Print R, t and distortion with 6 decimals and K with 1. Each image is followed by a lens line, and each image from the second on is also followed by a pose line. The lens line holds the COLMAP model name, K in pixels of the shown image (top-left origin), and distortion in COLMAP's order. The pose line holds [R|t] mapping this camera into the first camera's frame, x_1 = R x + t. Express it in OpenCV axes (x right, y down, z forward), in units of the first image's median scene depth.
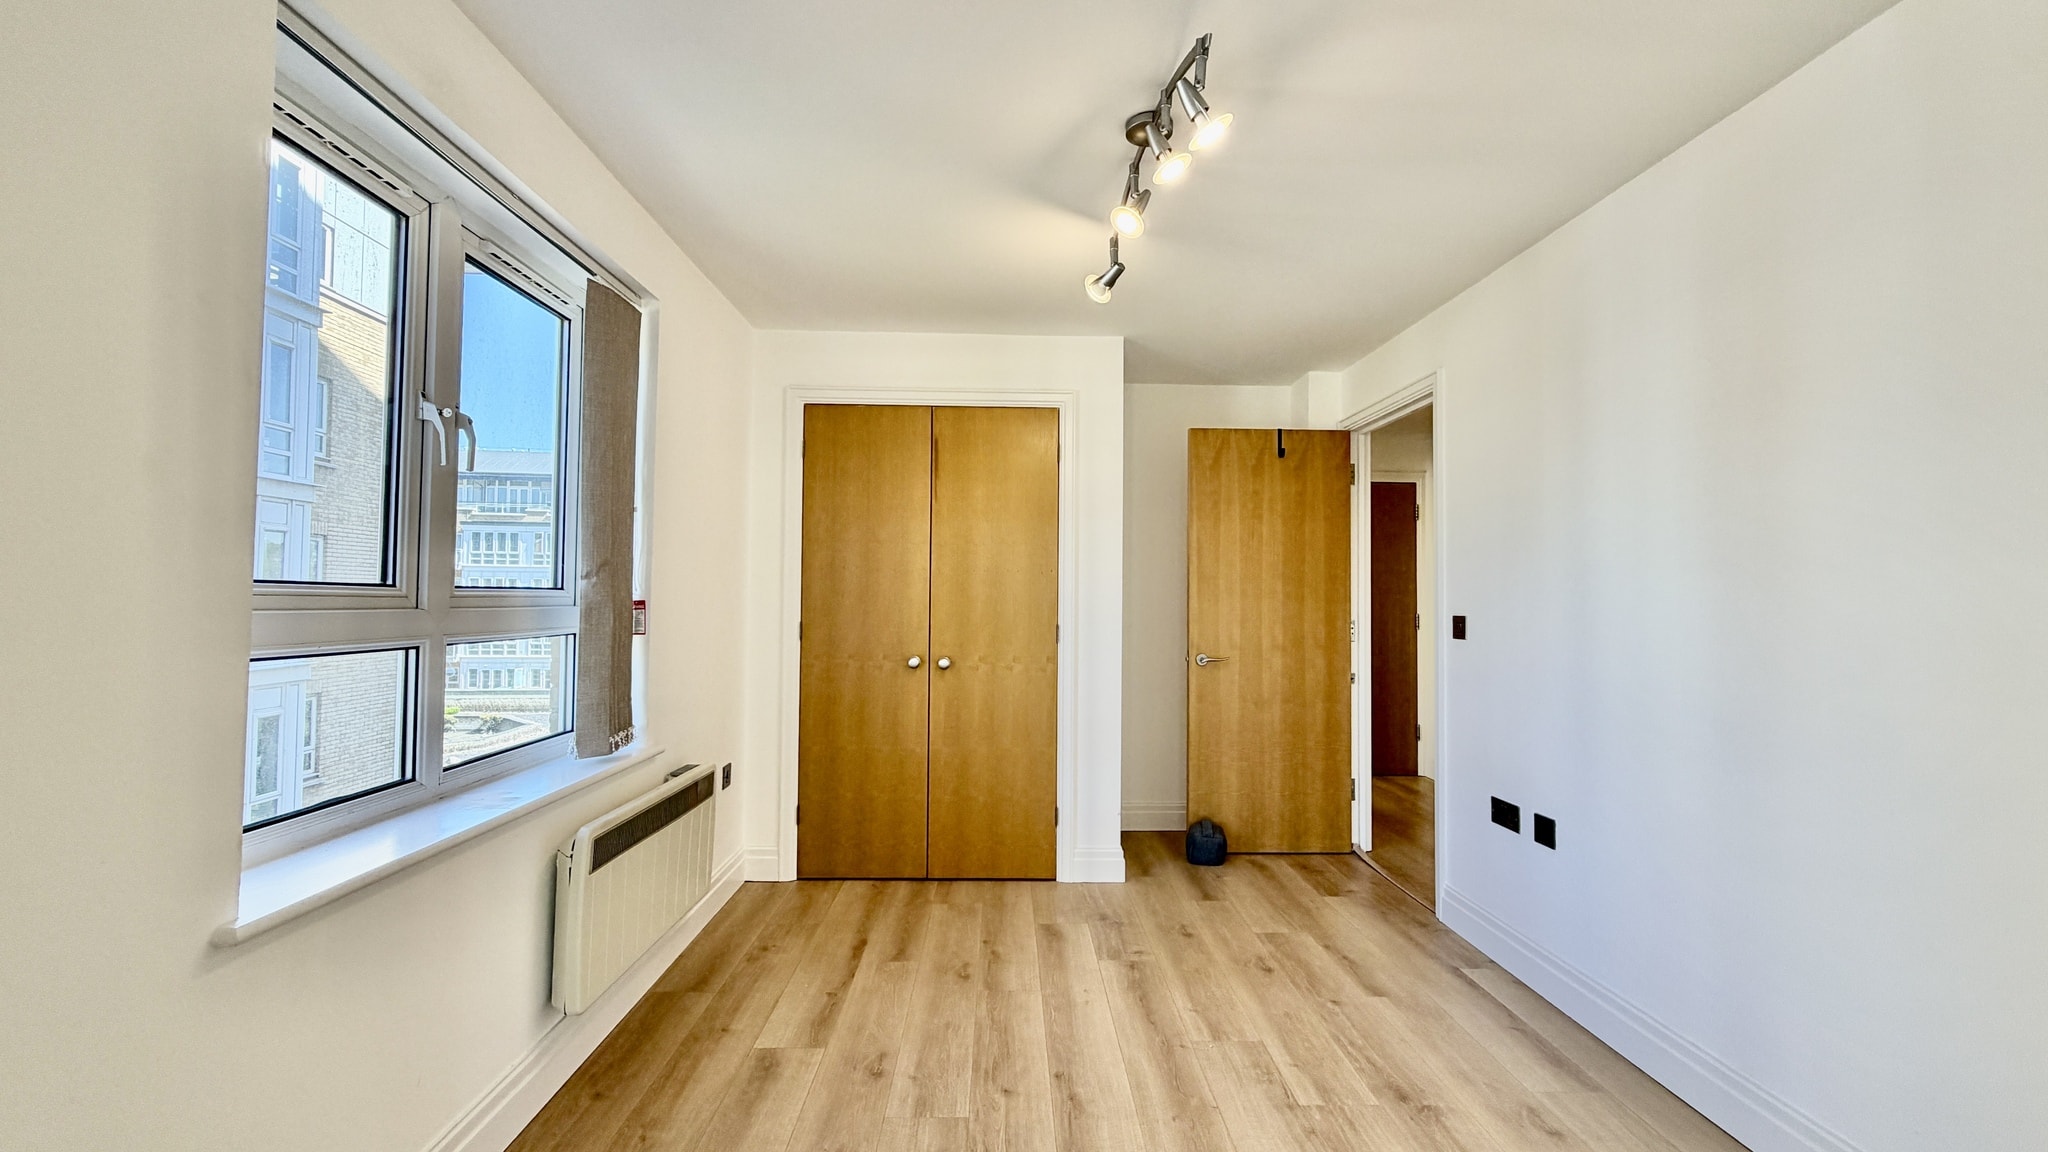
lens RADIAL K [[816.3, 0, 1019.0], [0, 816.3, 574.7], [0, 0, 1]] dist [-0.000213, 0.000369]
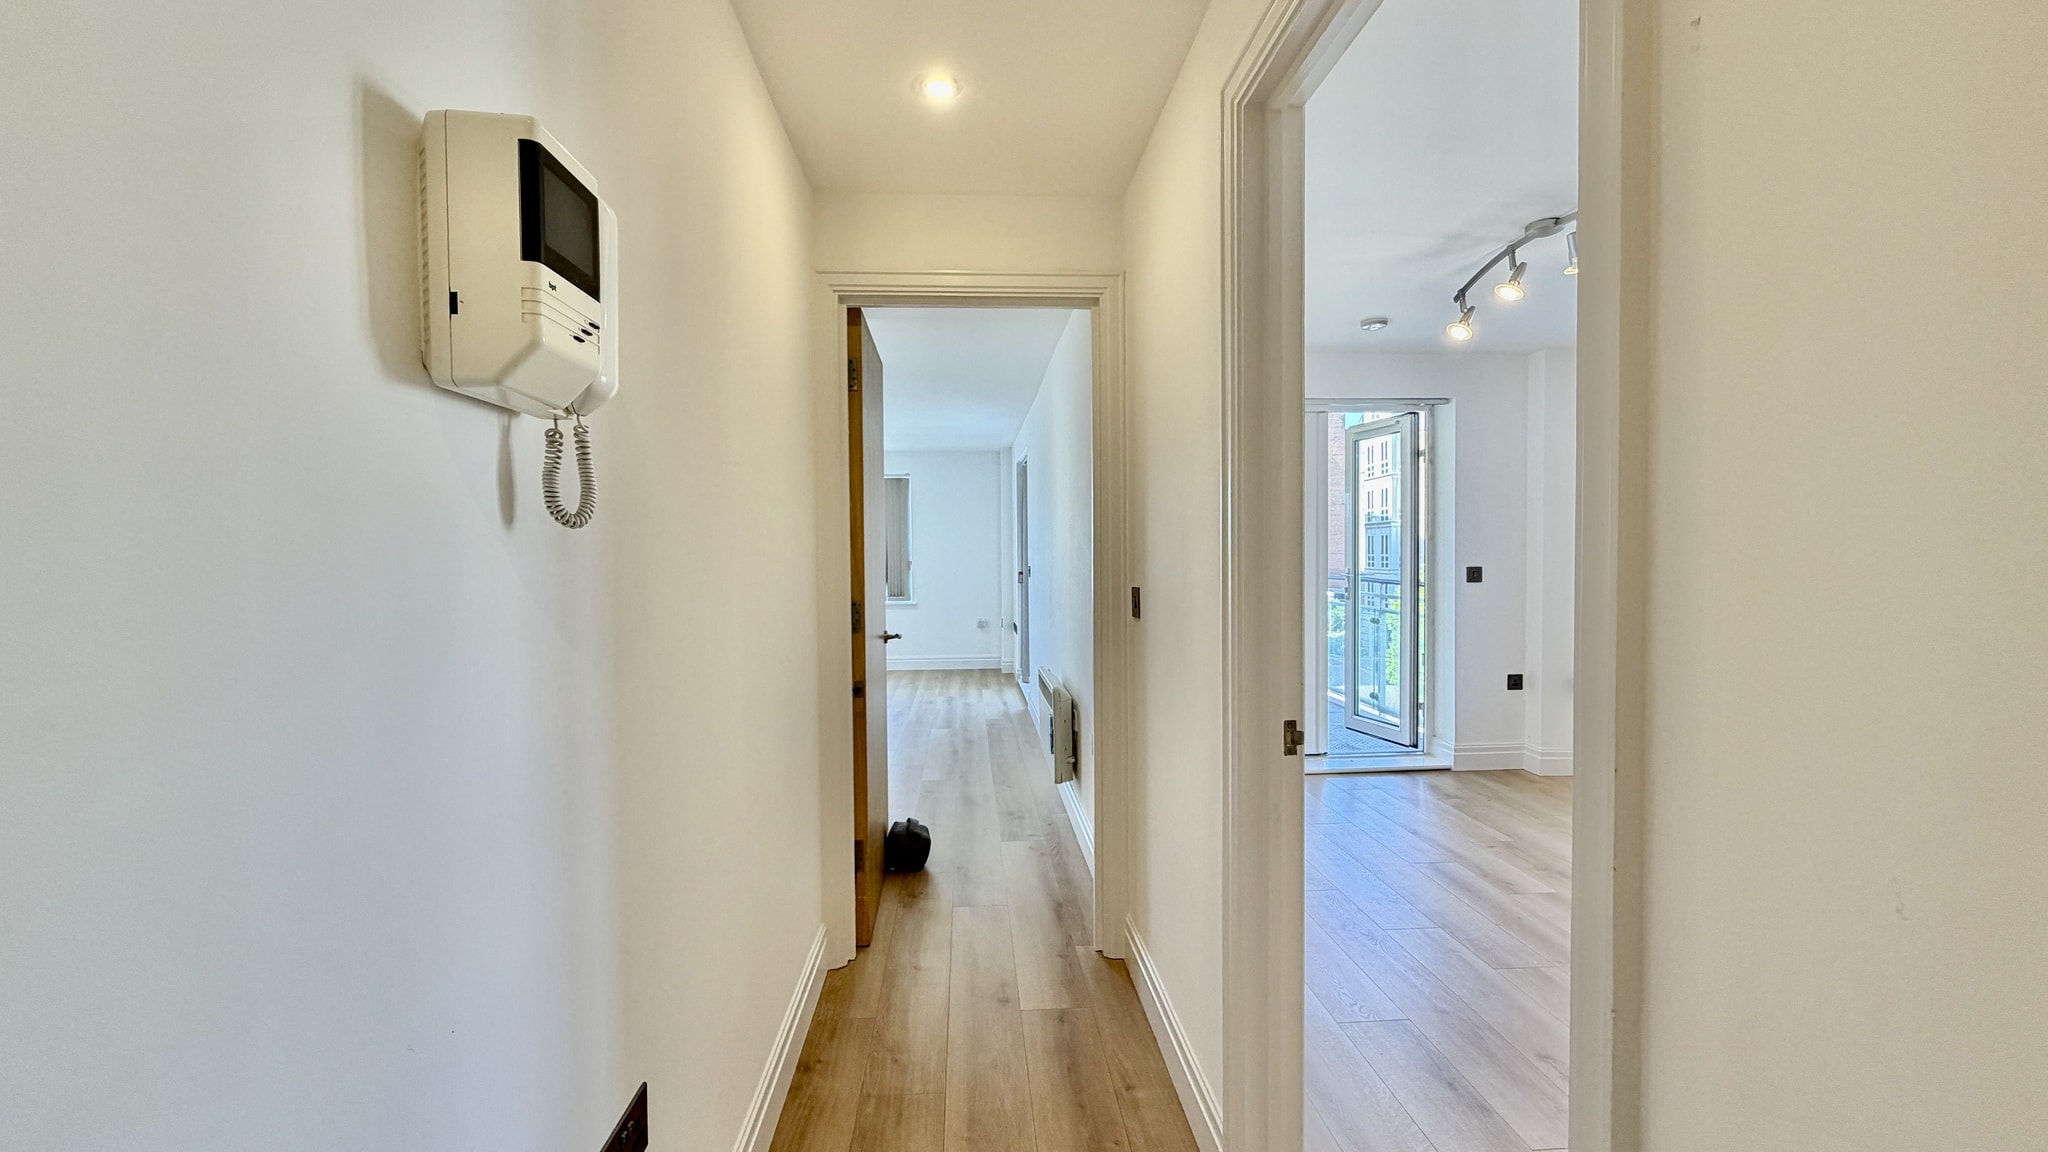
lens RADIAL K [[816.3, 0, 1019.0], [0, 816.3, 574.7], [0, 0, 1]] dist [-0.000213, 0.000369]
pose [[-0.999056, -0.000138, -0.043430, 0.691203], [0.000051, 0.999991, -0.004343, 0.034927], [0.043431, -0.004341, -0.999047, 1.455617]]
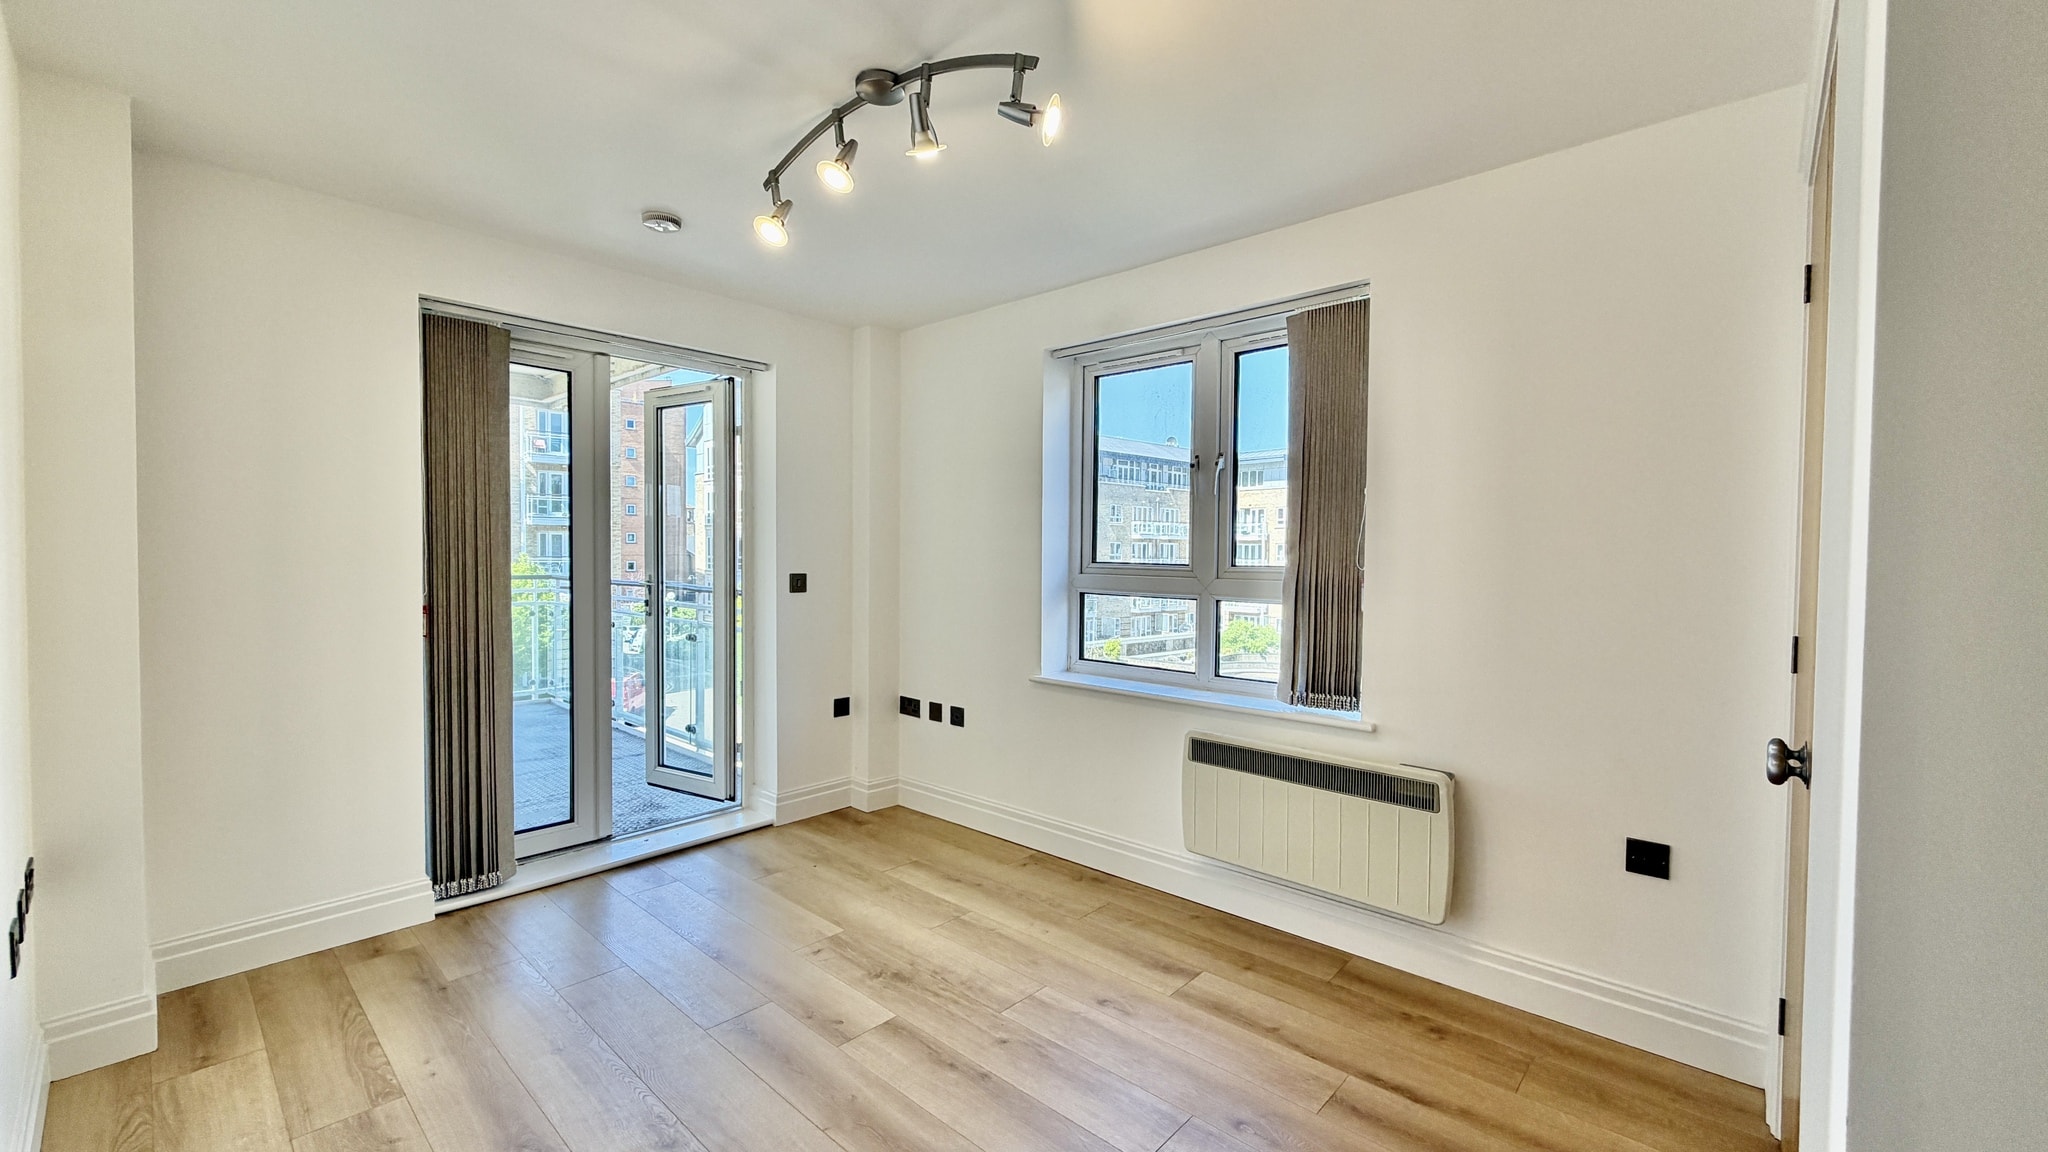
lens RADIAL K [[816.3, 0, 1019.0], [0, 816.3, 574.7], [0, 0, 1]] dist [-0.000213, 0.000369]
pose [[-0.690935, 0.004307, -0.722904, 0.461303], [0.006615, 0.999978, -0.000364, 0.018900], [0.722886, -0.005033, -0.690949, 1.102558]]
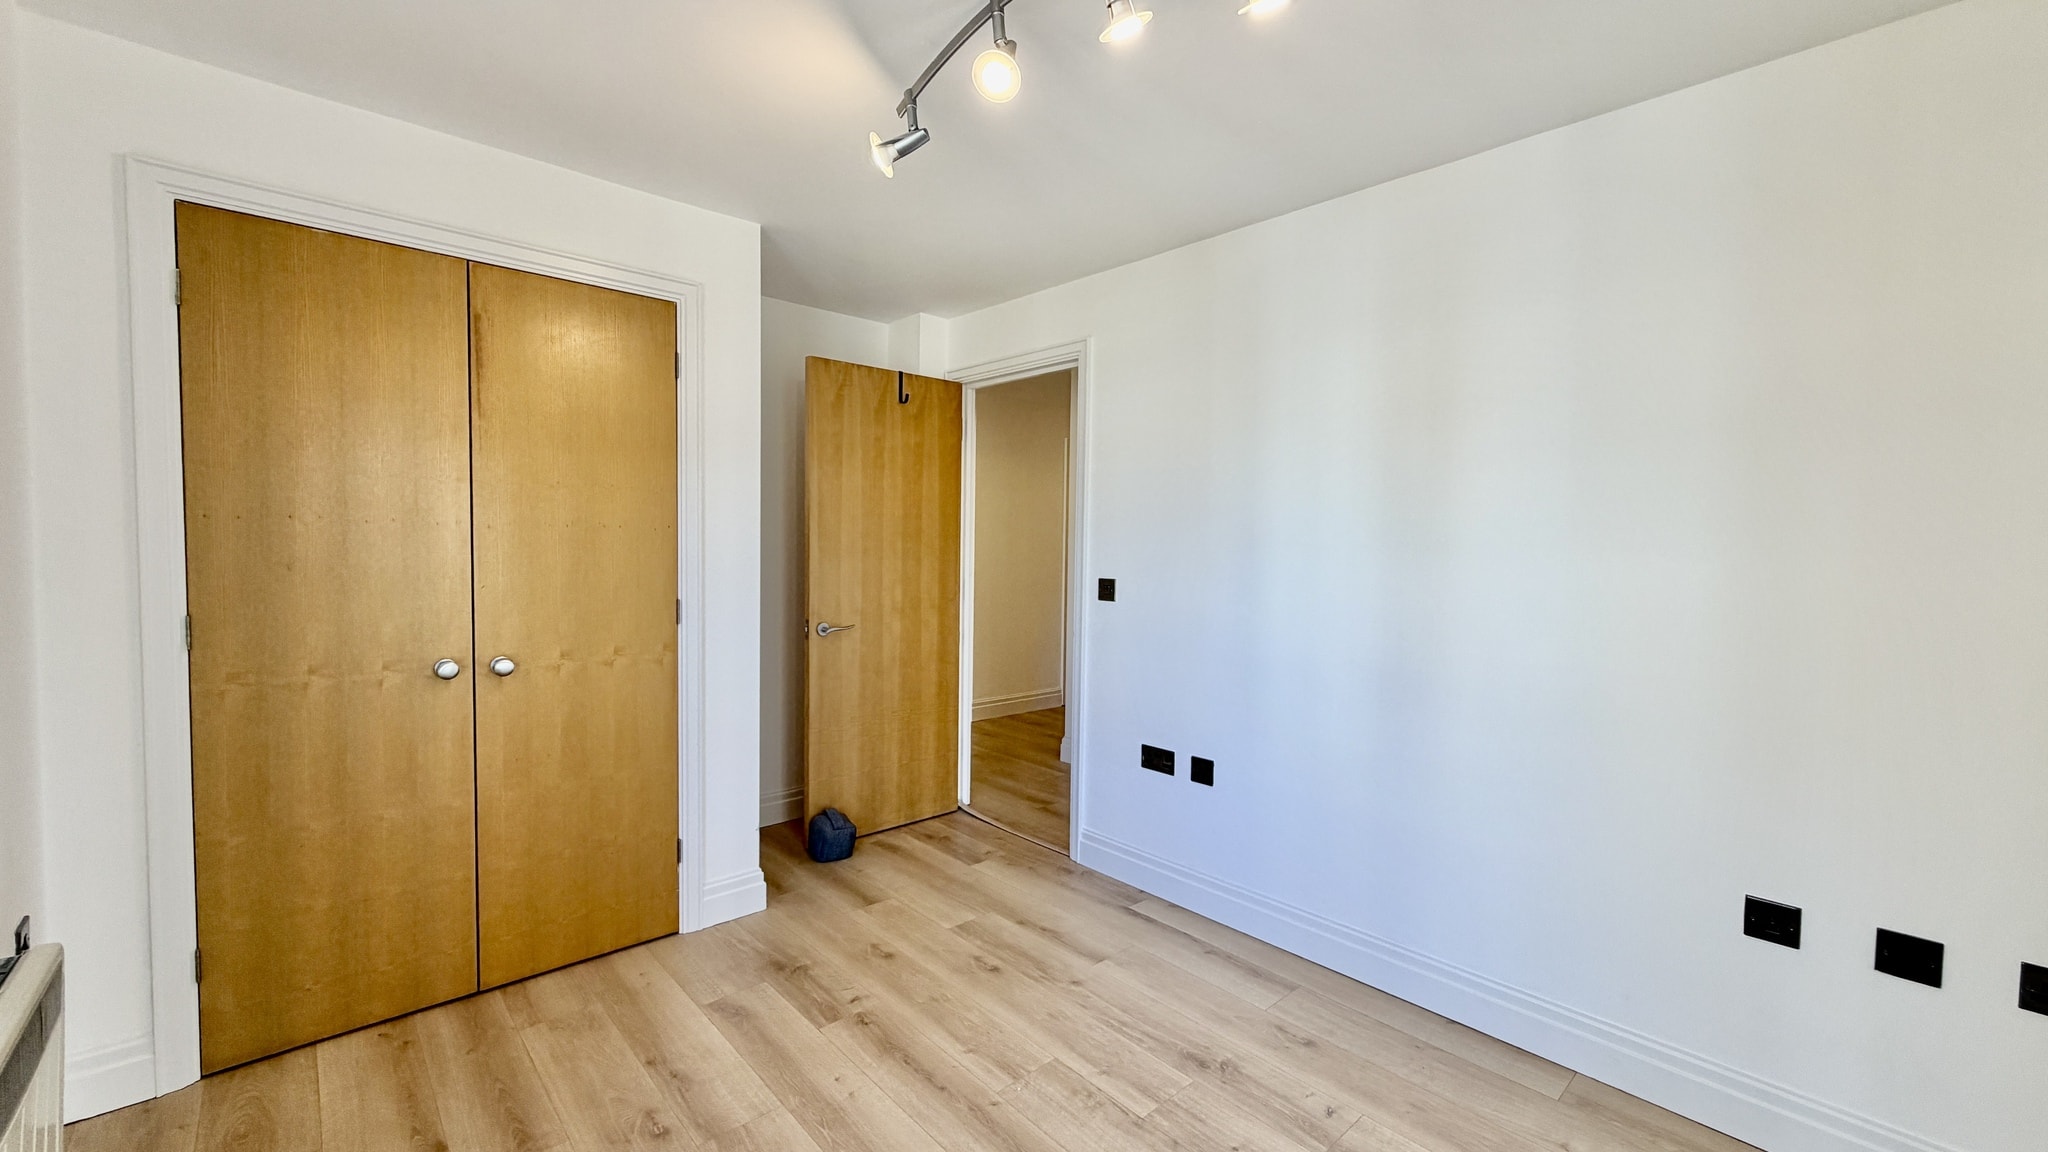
lens RADIAL K [[816.3, 0, 1019.0], [0, 816.3, 574.7], [0, 0, 1]] dist [-0.000213, 0.000369]
pose [[0.754311, -0.025642, 0.656016, -0.227536], [-0.027887, 0.997084, 0.071040, -0.025266], [-0.655924, -0.071881, 0.751396, 0.265872]]
